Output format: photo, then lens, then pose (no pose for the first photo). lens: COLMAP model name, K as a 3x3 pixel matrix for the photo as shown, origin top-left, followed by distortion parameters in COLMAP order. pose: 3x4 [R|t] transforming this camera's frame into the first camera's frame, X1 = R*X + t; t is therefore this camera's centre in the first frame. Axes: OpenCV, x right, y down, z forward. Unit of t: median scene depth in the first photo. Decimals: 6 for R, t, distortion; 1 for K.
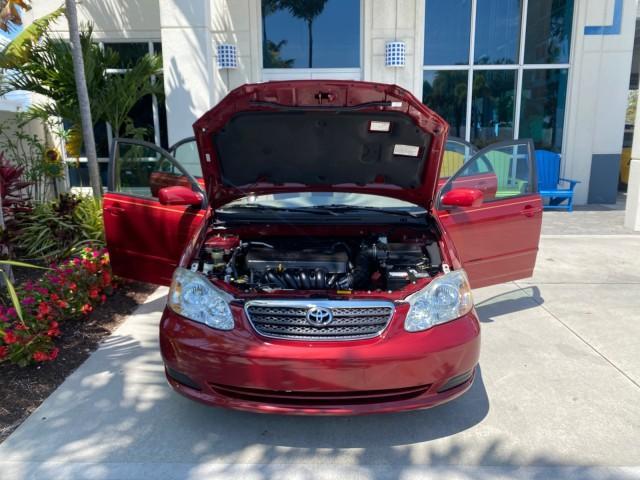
lens RADIAL K [[491.5, 0, 317.0], [0, 491.5, 238.2], [0, 0, 1]] dist [0.022563, -0.029504]
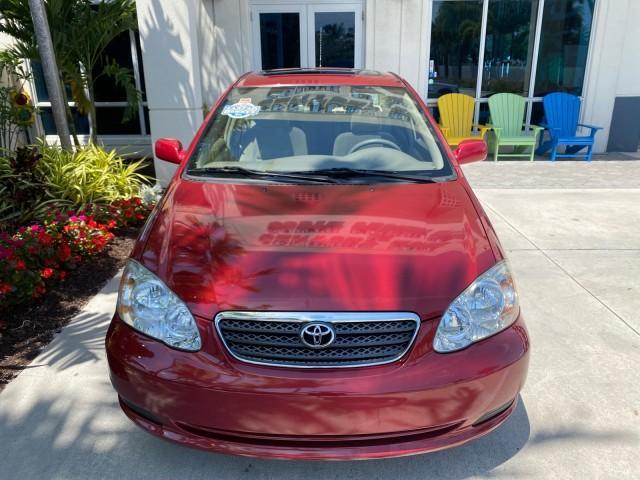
lens RADIAL K [[491.5, 0, 319.2], [0, 491.5, 235.8], [0, 0, 1]] dist [0.022563, -0.029504]
pose [[0.999948, -0.004661, 0.009018, 0.000463], [0.003659, 0.994134, 0.108089, -0.022565], [-0.009469, -0.108050, 0.994100, 0.101146]]
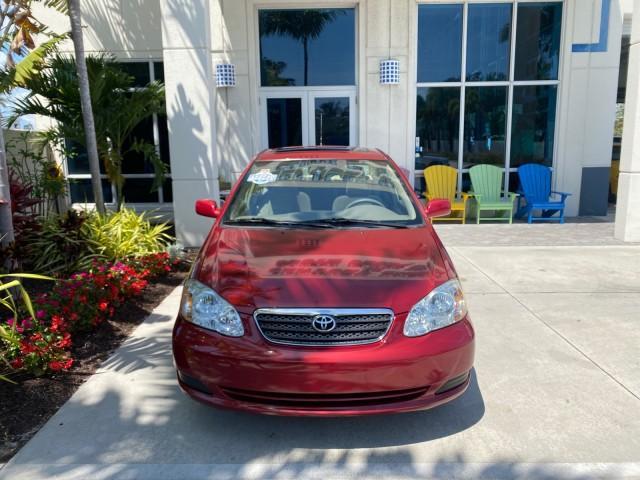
lens RADIAL K [[491.5, 0, 315.7], [0, 491.5, 238.6], [0, 0, 1]] dist [0.022563, -0.029504]
pose [[0.999947, -0.008192, 0.006299, -0.006426], [0.008359, 0.999602, -0.026951, 0.001361], [-0.006075, 0.027003, 0.999617, -0.026138]]
